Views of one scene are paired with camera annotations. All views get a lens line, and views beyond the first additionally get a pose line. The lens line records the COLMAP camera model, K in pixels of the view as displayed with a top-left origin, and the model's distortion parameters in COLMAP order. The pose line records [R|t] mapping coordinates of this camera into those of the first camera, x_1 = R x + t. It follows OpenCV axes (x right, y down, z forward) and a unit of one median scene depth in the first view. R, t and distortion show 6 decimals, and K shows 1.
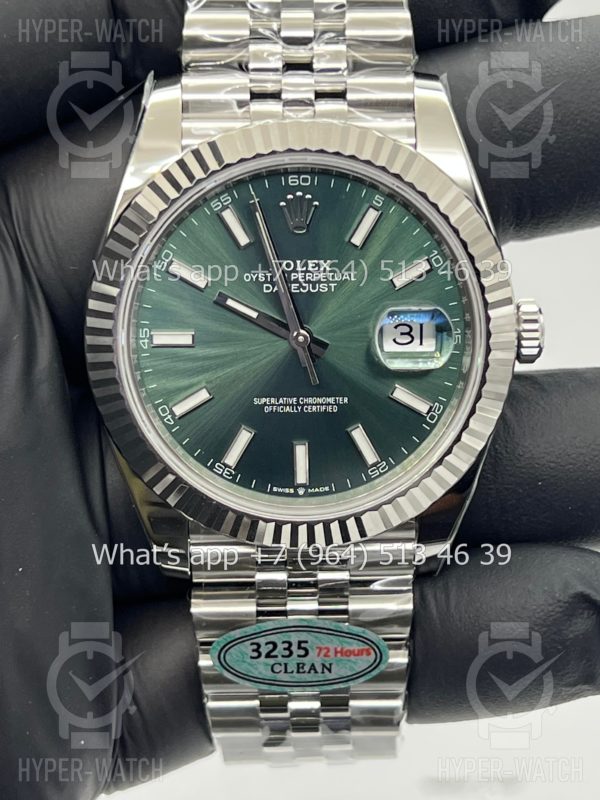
lens RADIAL K [[1741.4, 0, 300.0], [0, 1741.4, 400.0], [0, 0, 1]] dist [0.168140, -2.395769]
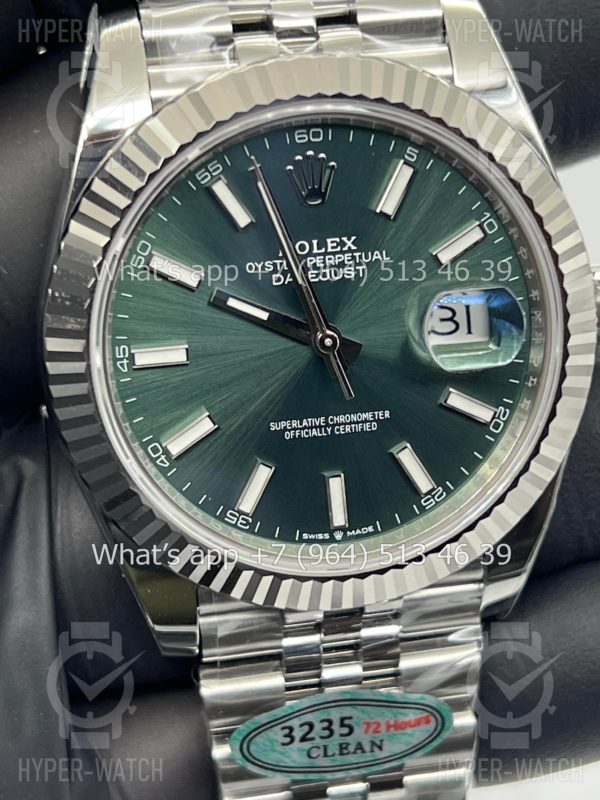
lens RADIAL K [[1741.4, 0, 300.0], [0, 1741.4, 400.0], [0, 0, 1]] dist [0.168140, -2.395769]
pose [[0.990074, -0.092083, 0.106182, -0.094200], [0.087381, 0.995012, 0.048122, -0.046950], [-0.110084, -0.038366, 0.993182, 0.232374]]
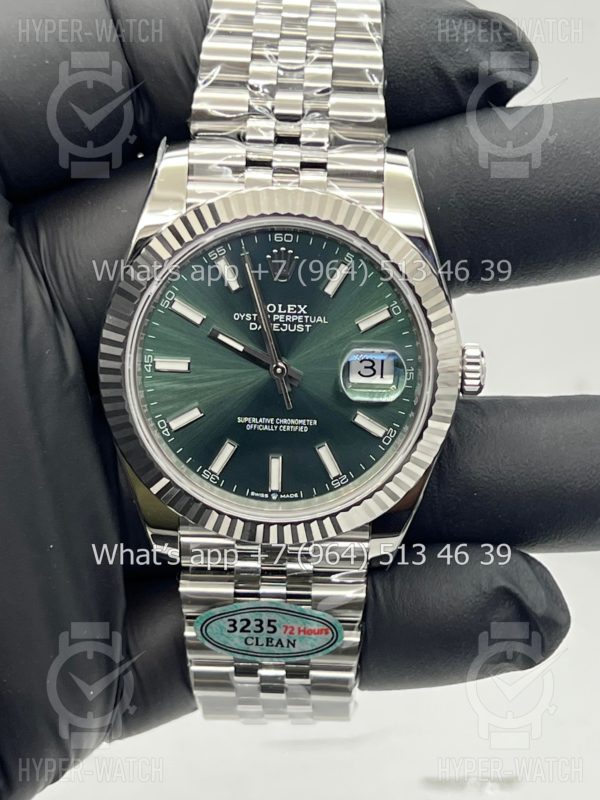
lens RADIAL K [[1741.4, 0, 300.0], [0, 1741.4, 400.0], [0, 0, 1]] dist [0.168140, -2.395769]
pose [[0.998715, 0.046843, -0.019355, 0.038415], [-0.046106, 0.998253, 0.036947, -0.058767], [0.021052, -0.036008, 0.999130, -0.189898]]
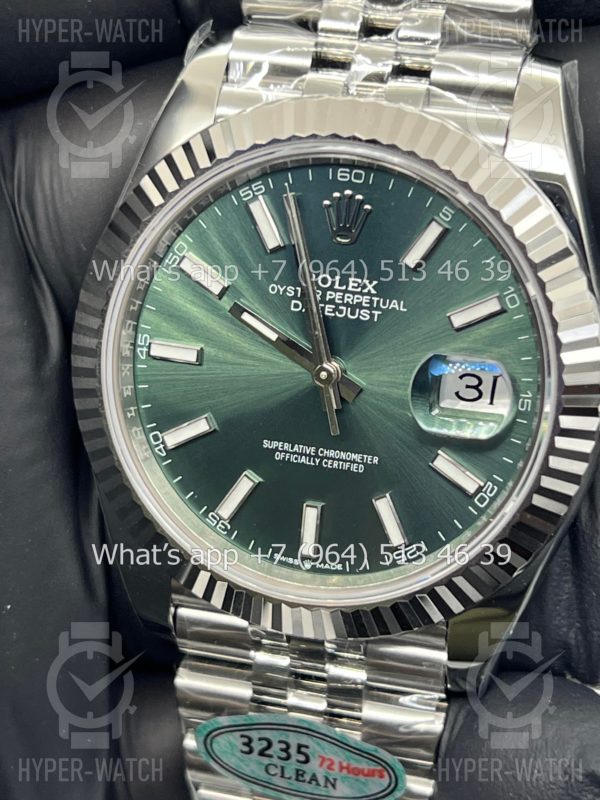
lens RADIAL K [[1741.4, 0, 300.0], [0, 1741.4, 400.0], [0, 0, 1]] dist [0.168140, -2.395769]
pose [[0.957649, 0.150095, -0.245724, 0.182559], [-0.145830, 0.988670, 0.035568, -0.049734], [0.248278, 0.001772, 0.968687, 0.230336]]
